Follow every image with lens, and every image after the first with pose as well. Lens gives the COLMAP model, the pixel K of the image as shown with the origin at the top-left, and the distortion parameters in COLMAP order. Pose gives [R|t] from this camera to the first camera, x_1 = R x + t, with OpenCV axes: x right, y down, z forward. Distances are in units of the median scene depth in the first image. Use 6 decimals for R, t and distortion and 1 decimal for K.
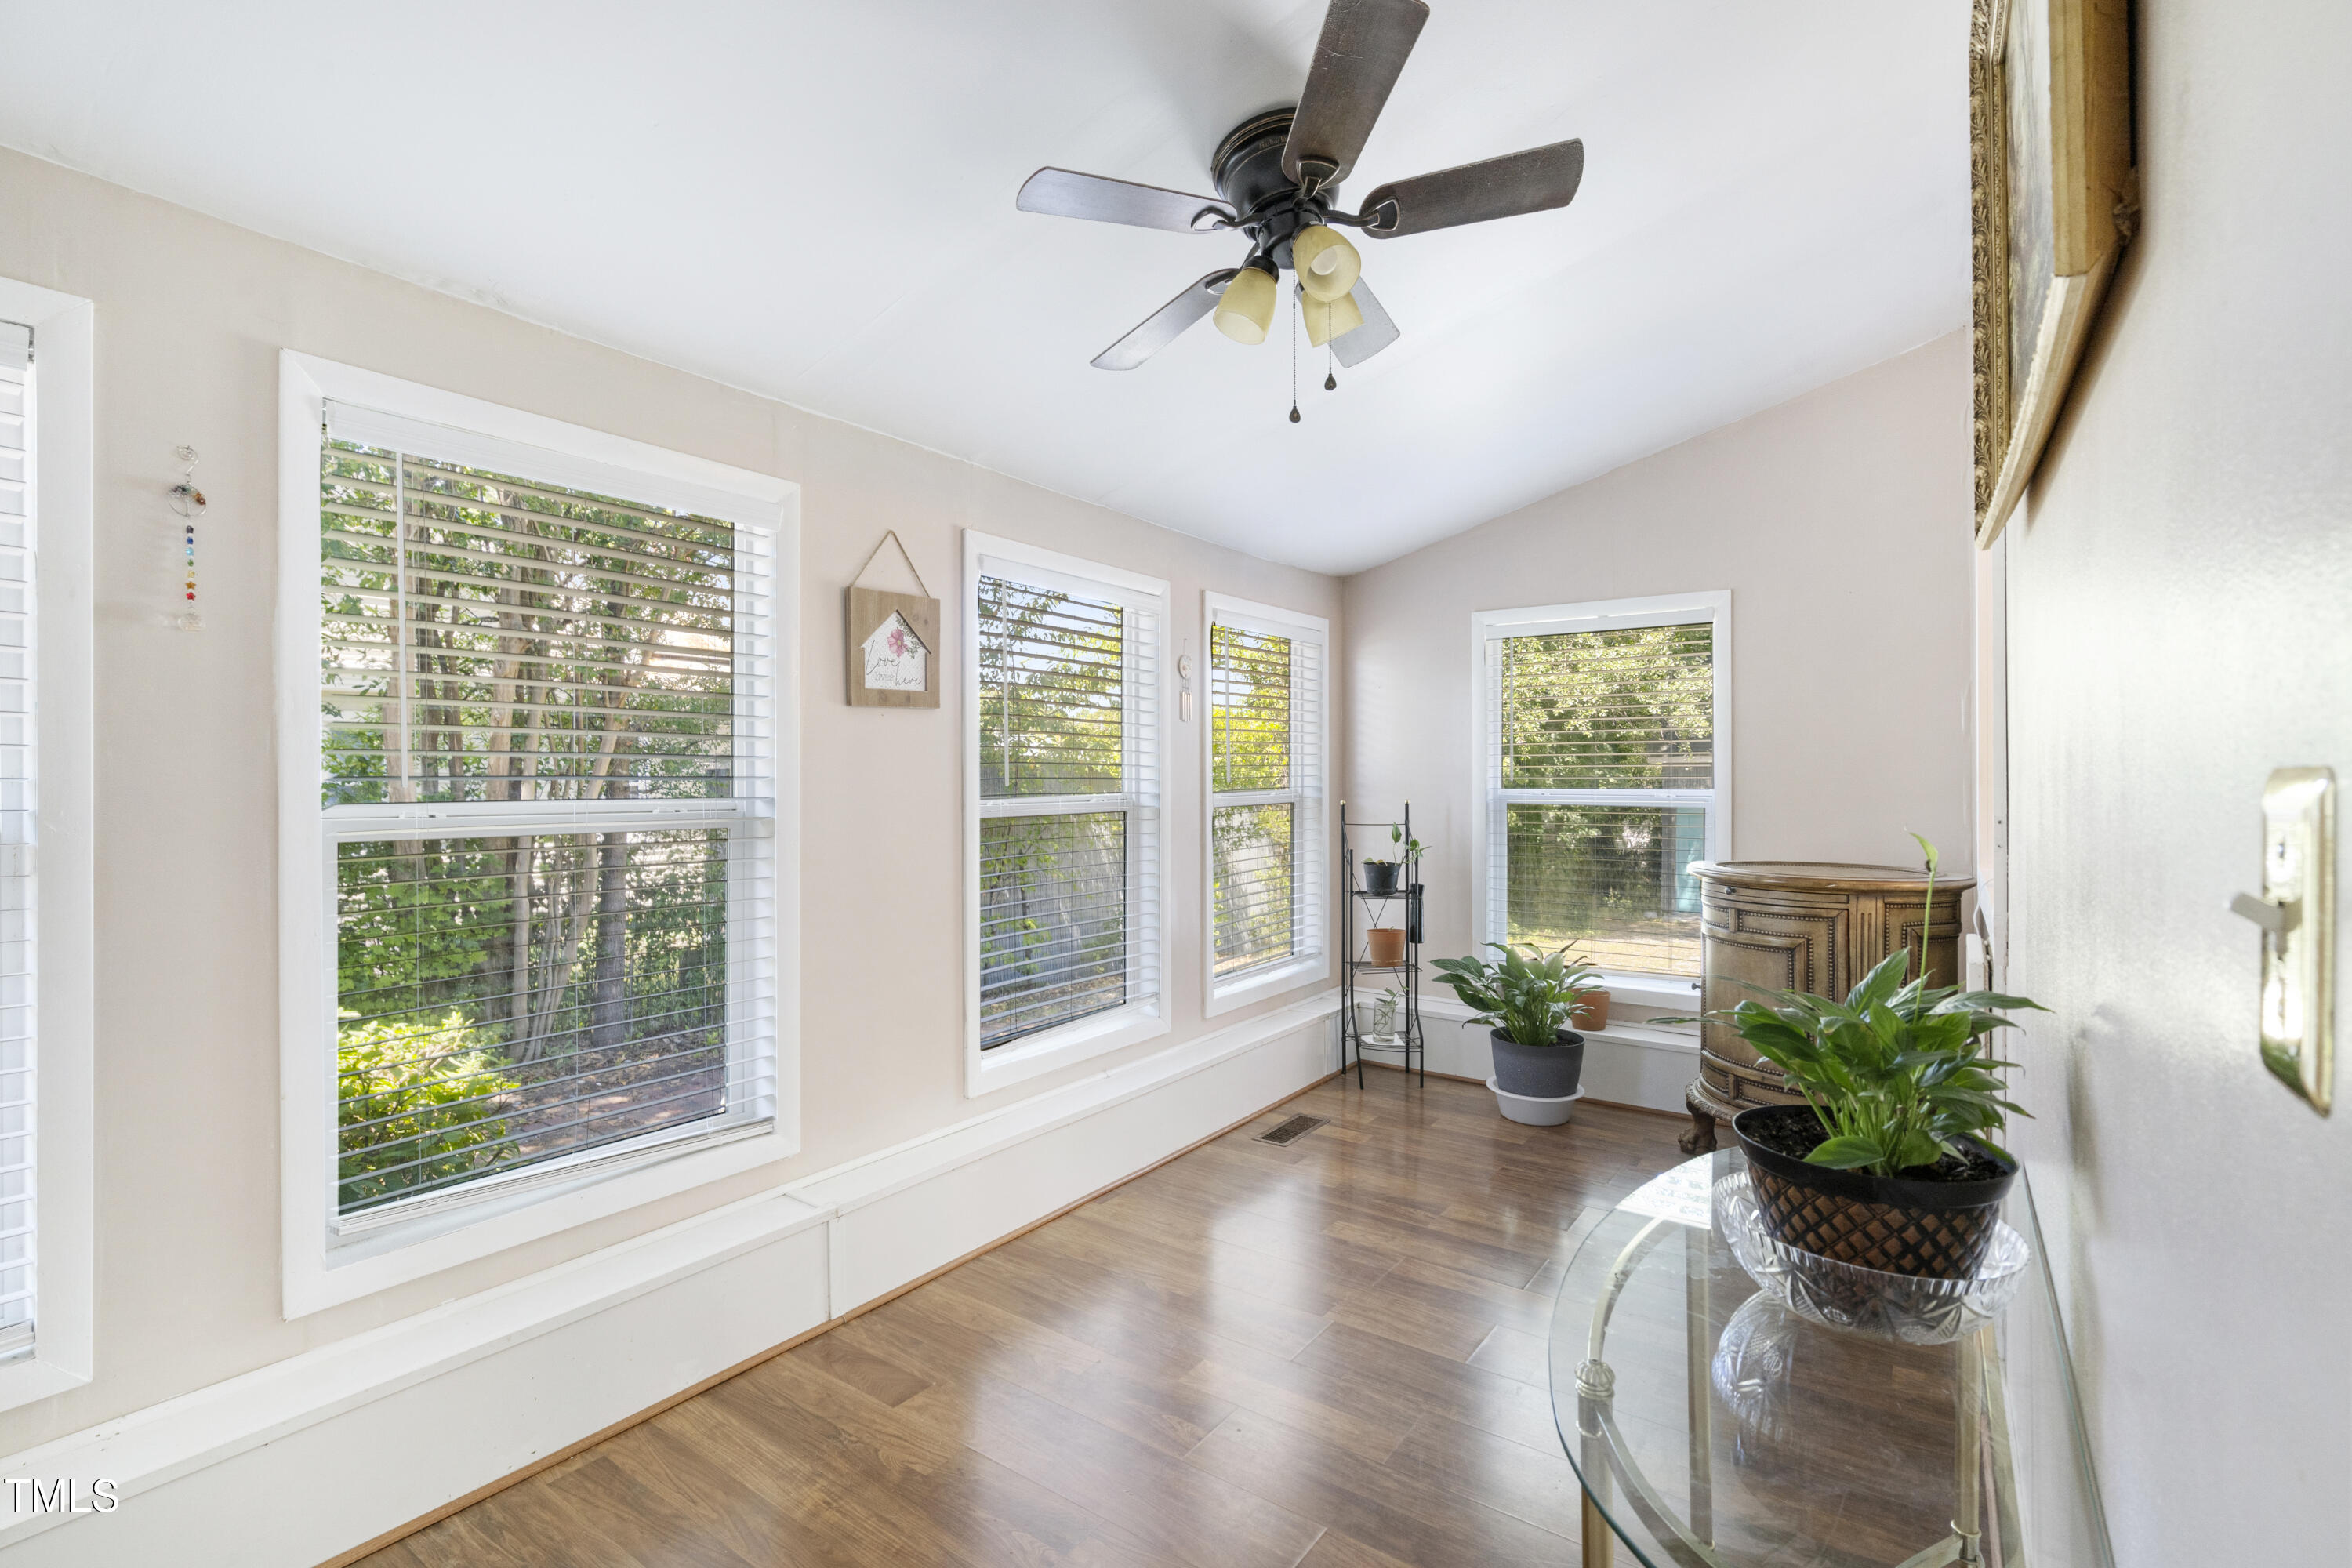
lens RADIAL K [[1086.3, 0, 1167.7], [0, 1086.3, 766.1], [0, 0, 1]] dist [-0.014958, 0.005042]
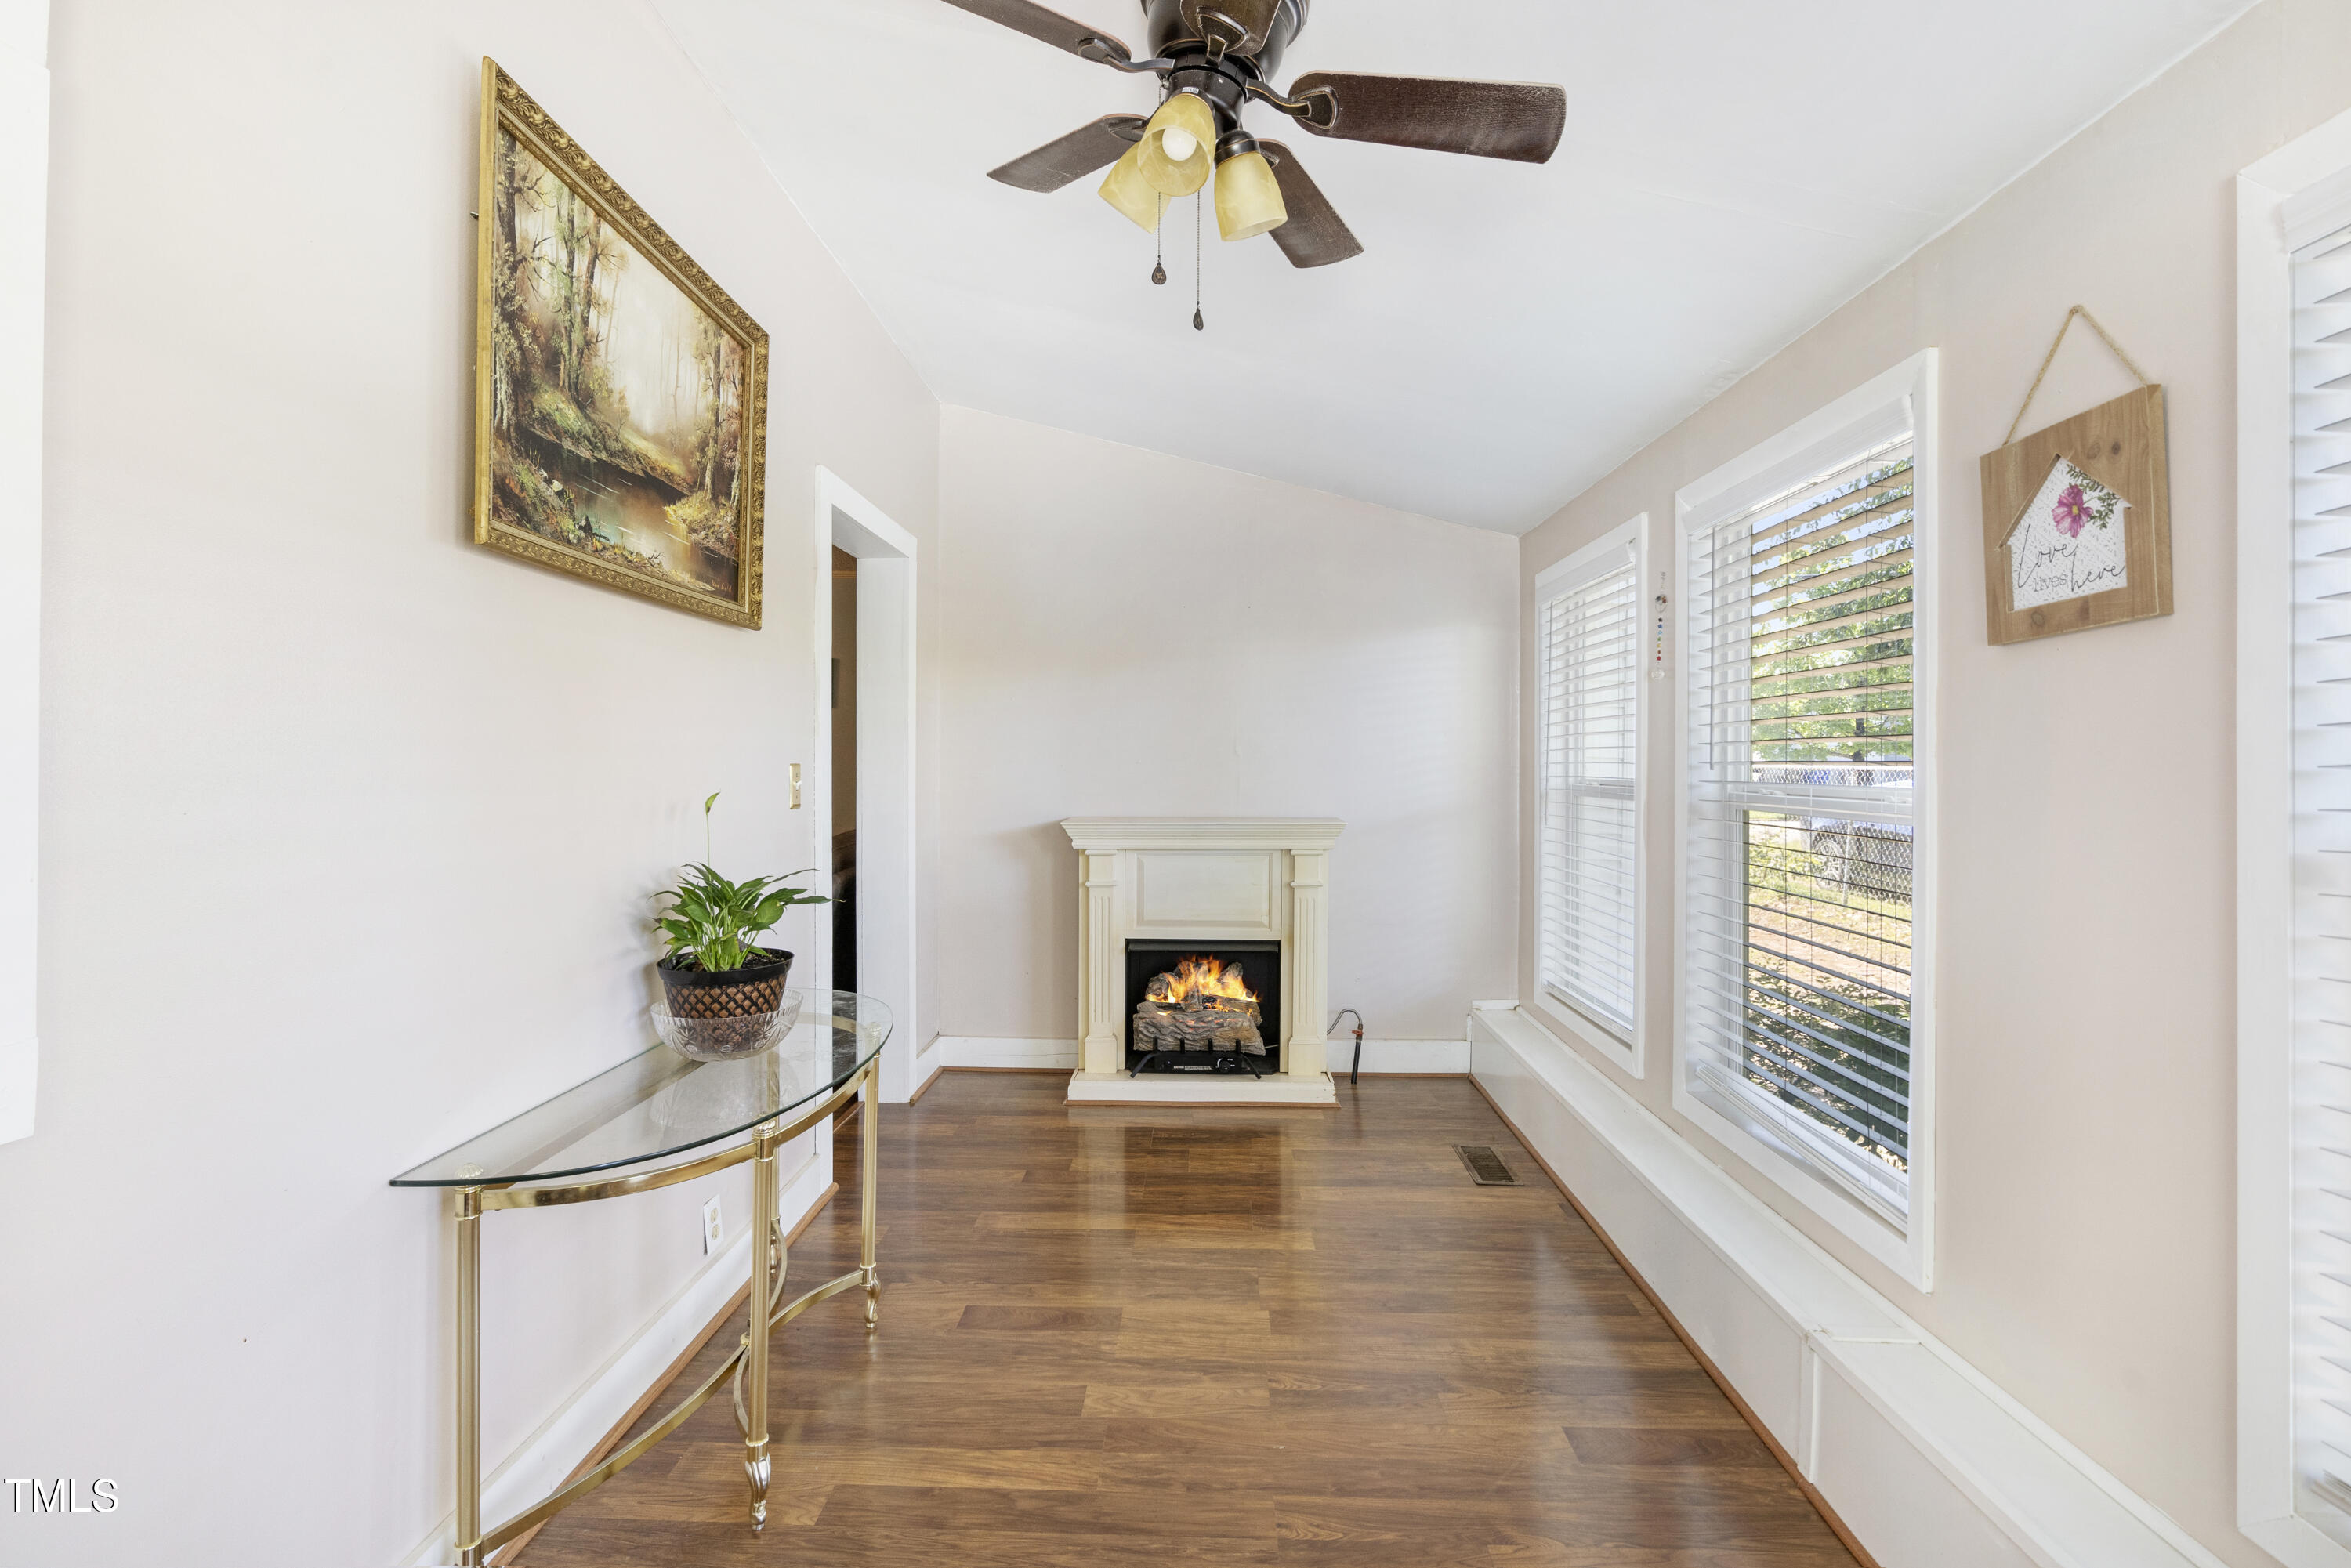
lens RADIAL K [[1085.8, 0, 1167.2], [0, 1085.8, 766.1], [0, 0, 1]] dist [-0.014958, 0.005042]
pose [[-0.839876, -0.005146, -0.542754, 0.415601], [-0.000836, 0.999966, -0.008187, 0.017097], [0.542778, -0.006422, -0.839852, 1.203287]]
